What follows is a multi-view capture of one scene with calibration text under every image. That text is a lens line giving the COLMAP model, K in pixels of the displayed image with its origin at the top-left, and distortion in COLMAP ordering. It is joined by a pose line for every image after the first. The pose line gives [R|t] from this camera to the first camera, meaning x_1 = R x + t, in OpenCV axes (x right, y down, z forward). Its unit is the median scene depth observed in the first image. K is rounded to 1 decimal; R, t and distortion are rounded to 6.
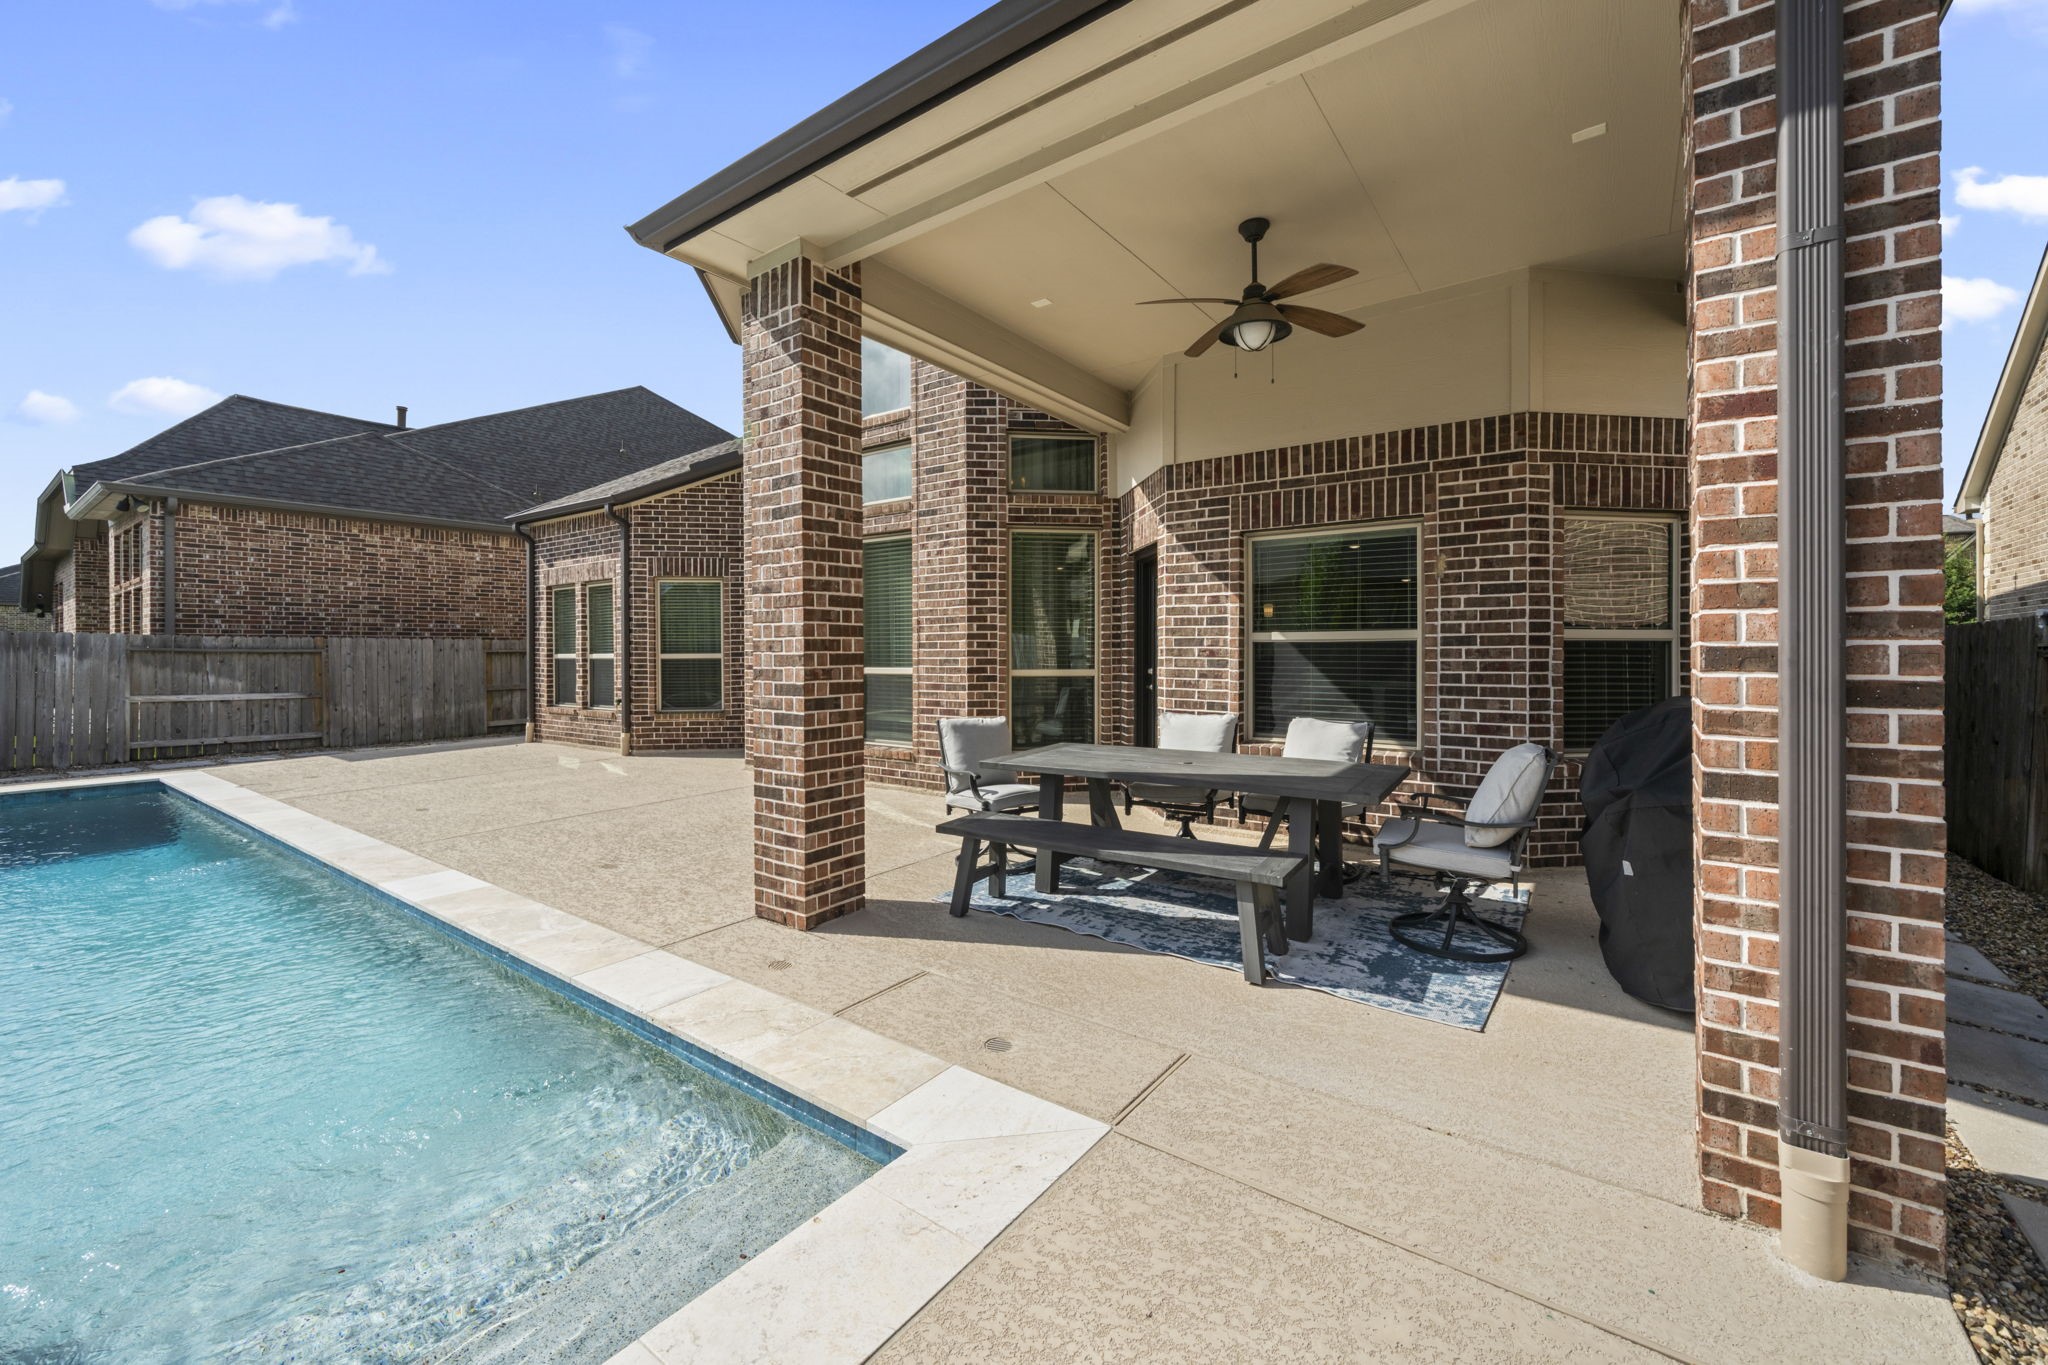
lens RADIAL K [[809.4, 0, 1021.2], [0, 809.4, 658.0], [0, 0, 1]] dist [0.000351, 0.000061]
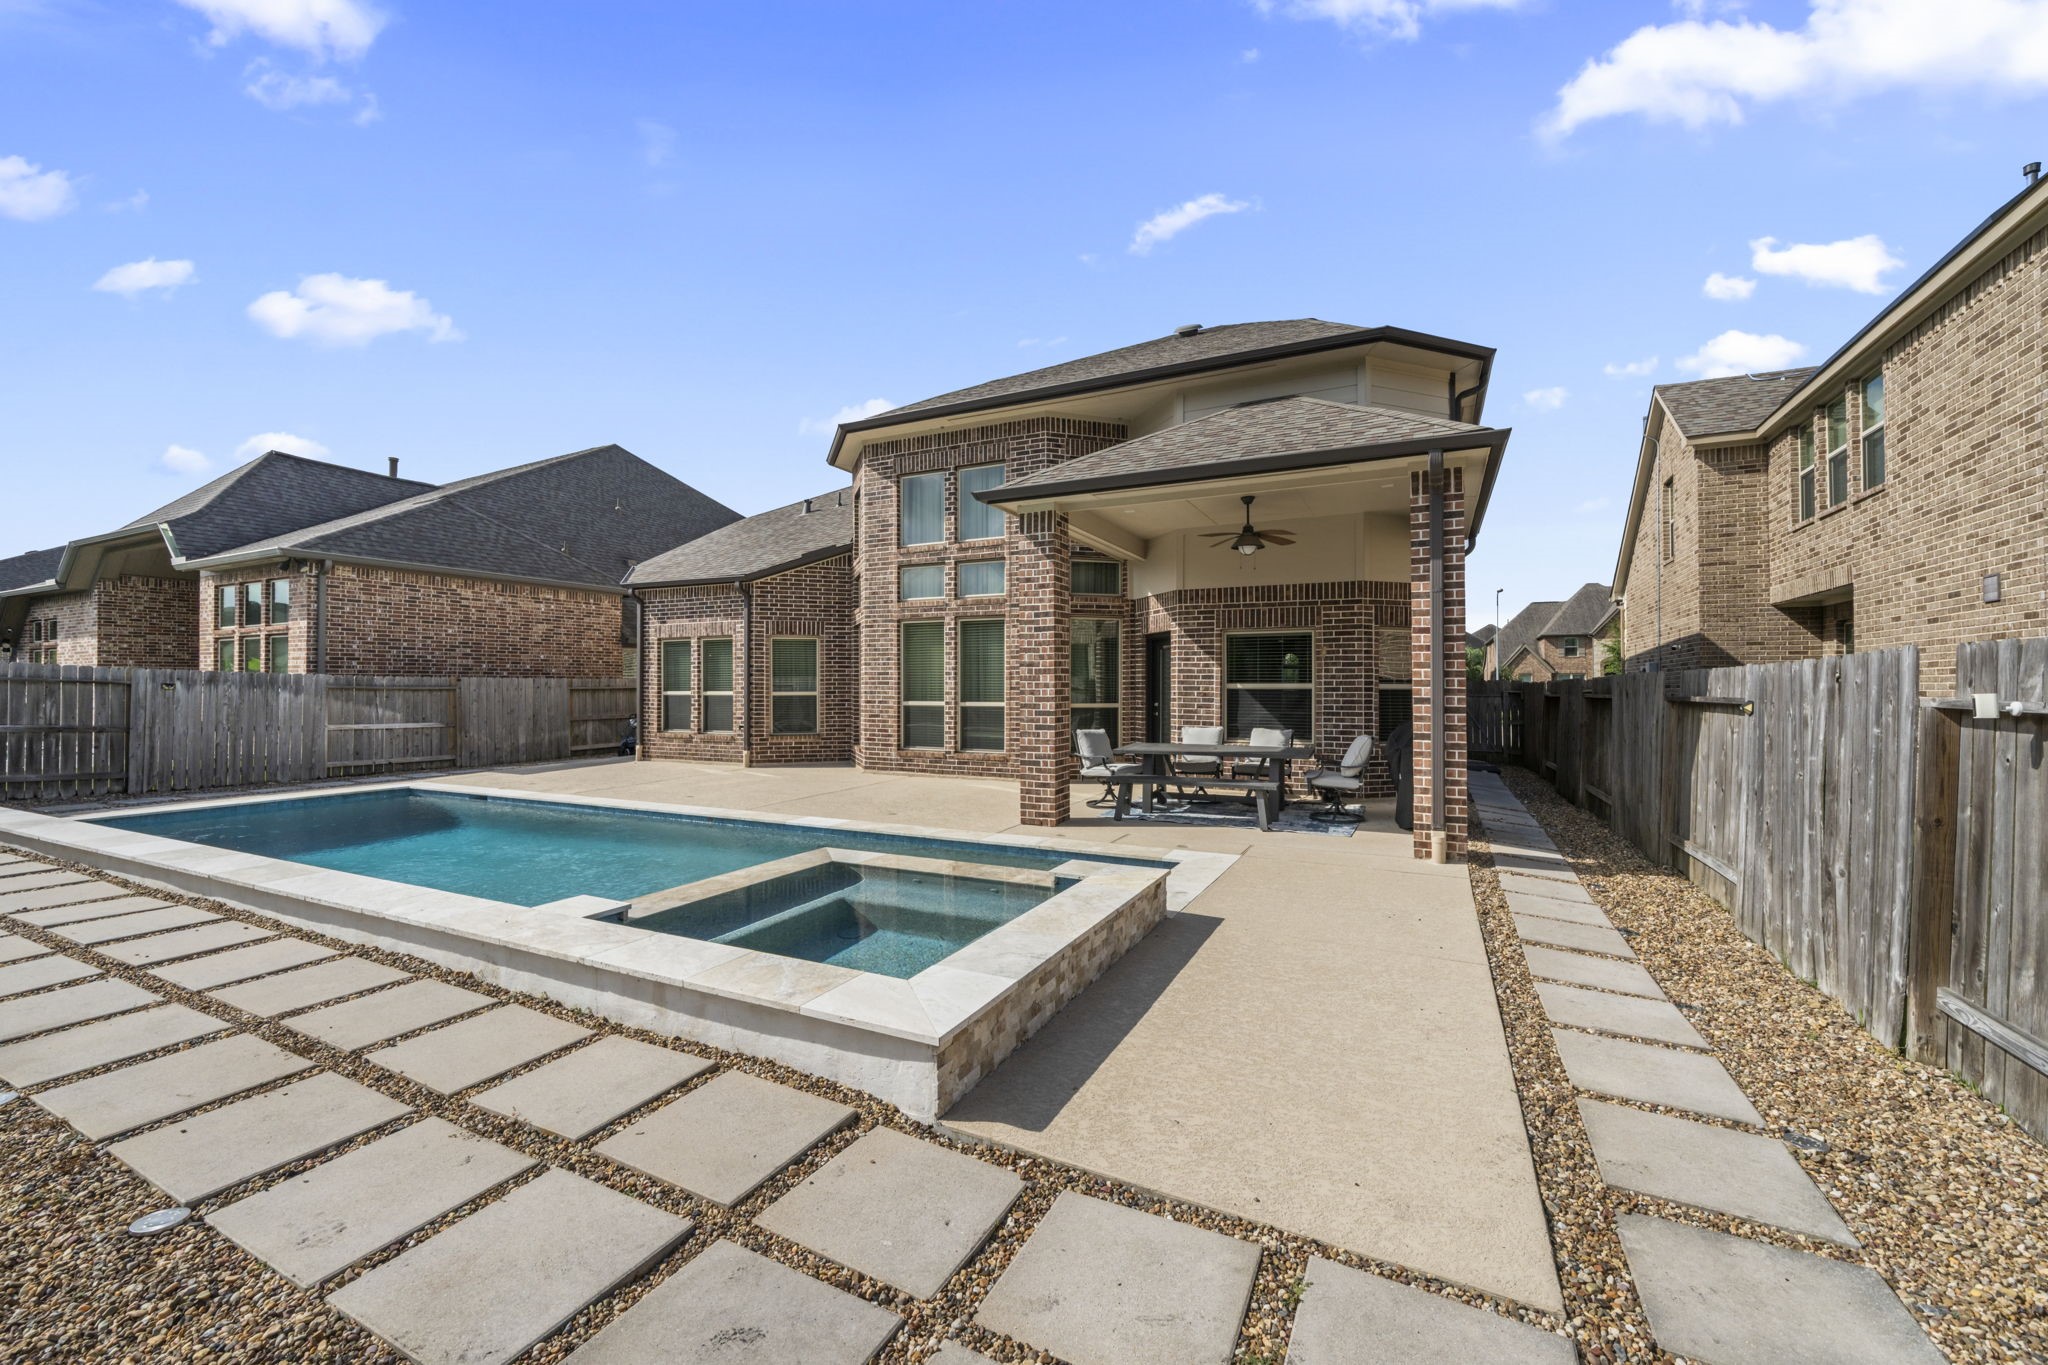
lens RADIAL K [[810.2, 0, 1024.0], [0, 810.2, 682.5], [0, 0, 1]] dist [0.000291, 0.000036]
pose [[0.984877, 0.004459, 0.173197, -0.277428], [-0.002499, 0.999930, -0.011533, -0.006337], [-0.173237, 0.010926, 0.984820, -0.420373]]
